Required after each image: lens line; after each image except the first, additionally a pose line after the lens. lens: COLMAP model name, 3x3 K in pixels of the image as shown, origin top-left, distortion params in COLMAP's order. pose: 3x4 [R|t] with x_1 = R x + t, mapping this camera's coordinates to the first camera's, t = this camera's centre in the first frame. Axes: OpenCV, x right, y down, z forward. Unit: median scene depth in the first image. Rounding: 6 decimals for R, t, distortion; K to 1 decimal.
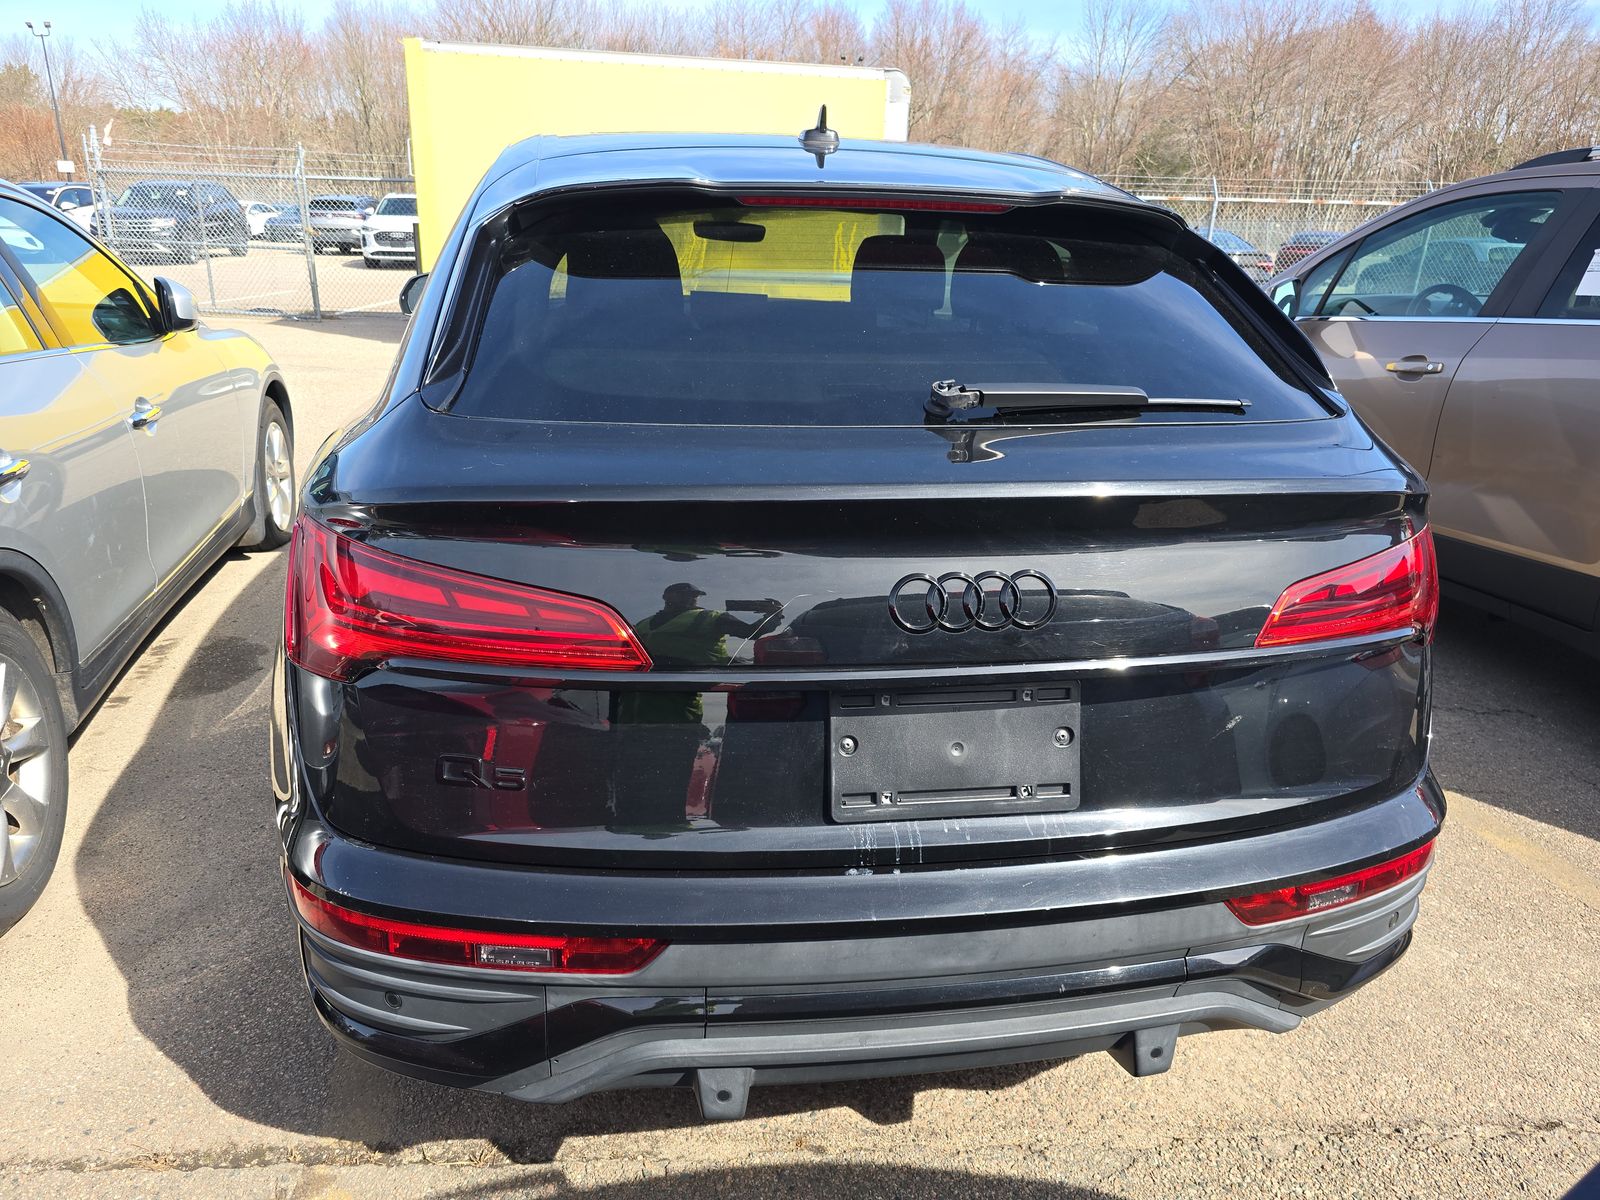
lens RADIAL K [[1152.7, 0, 800.0], [0, 1152.7, 600.0], [0, 0, 1]] dist [0.045453, -0.045277]
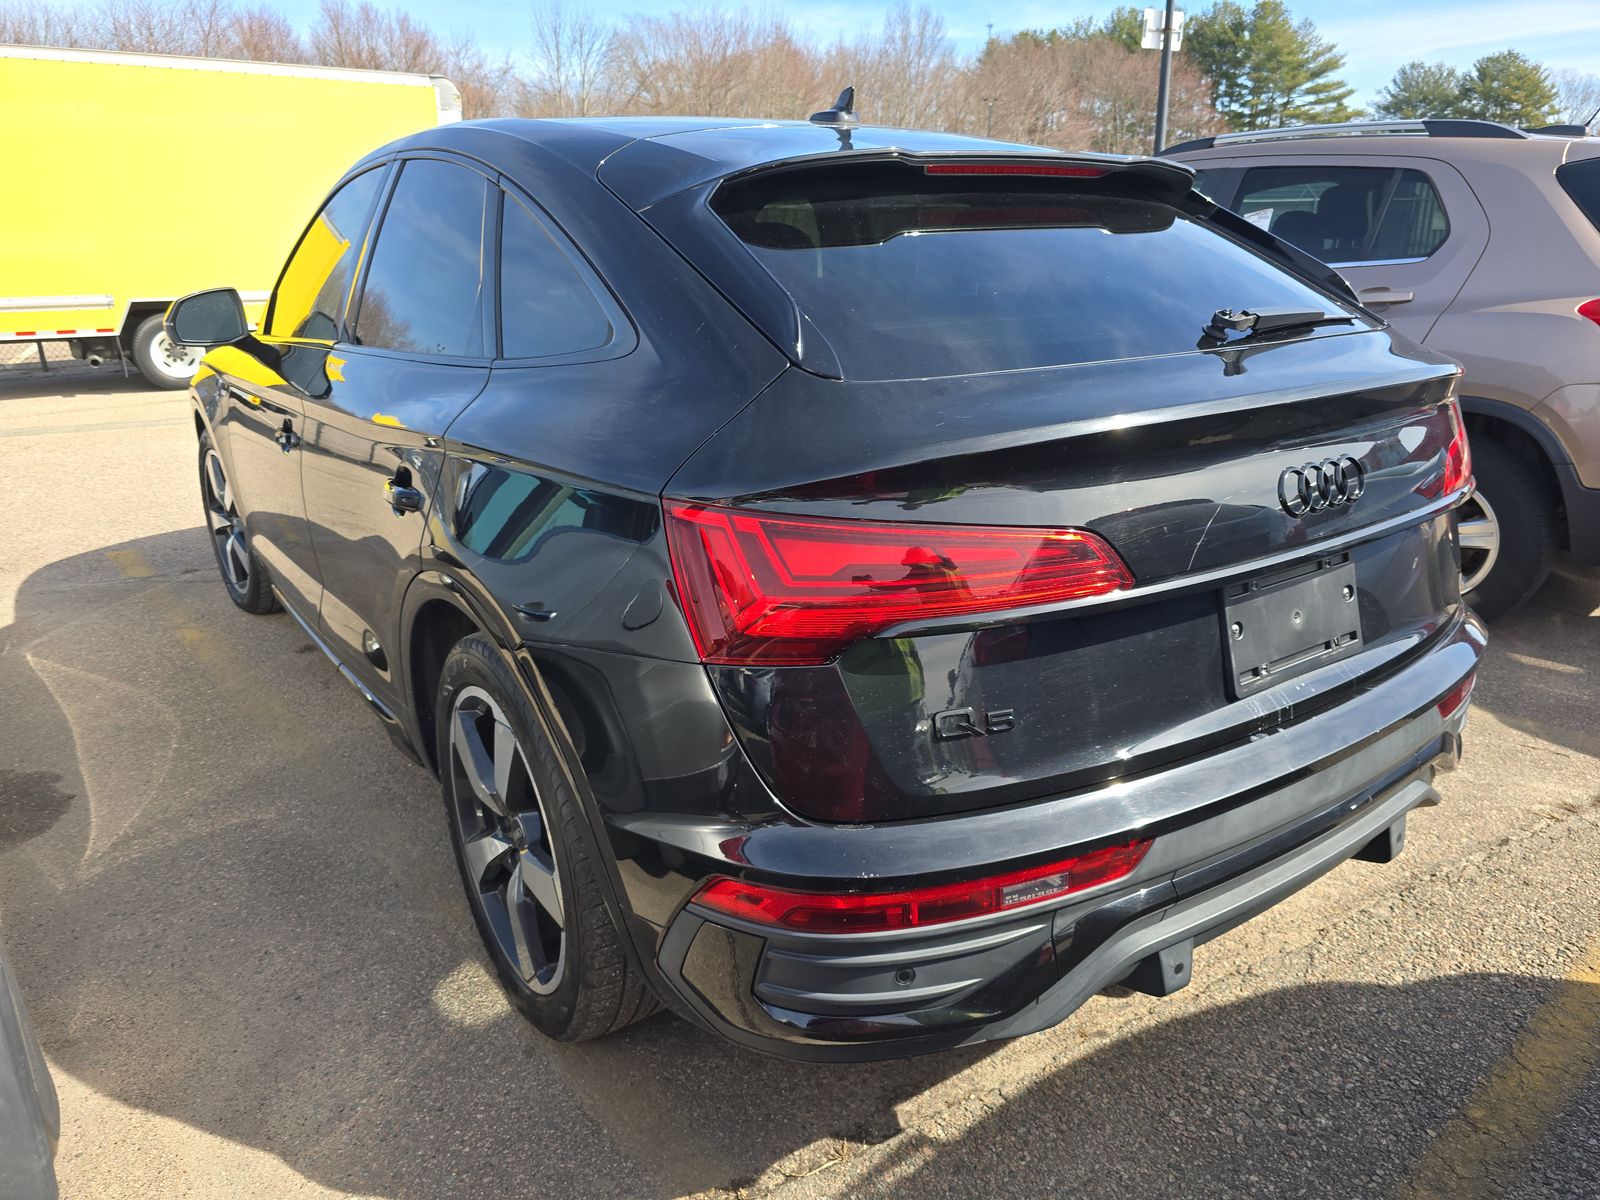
lens RADIAL K [[1152.7, 0, 800.0], [0, 1152.7, 600.0], [0, 0, 1]] dist [0.045453, -0.045277]
pose [[0.890031, -0.174606, 0.421139, -0.611849], [0.180173, 0.983267, 0.026891, -0.008506], [-0.418788, 0.051944, 0.906597, 0.103956]]
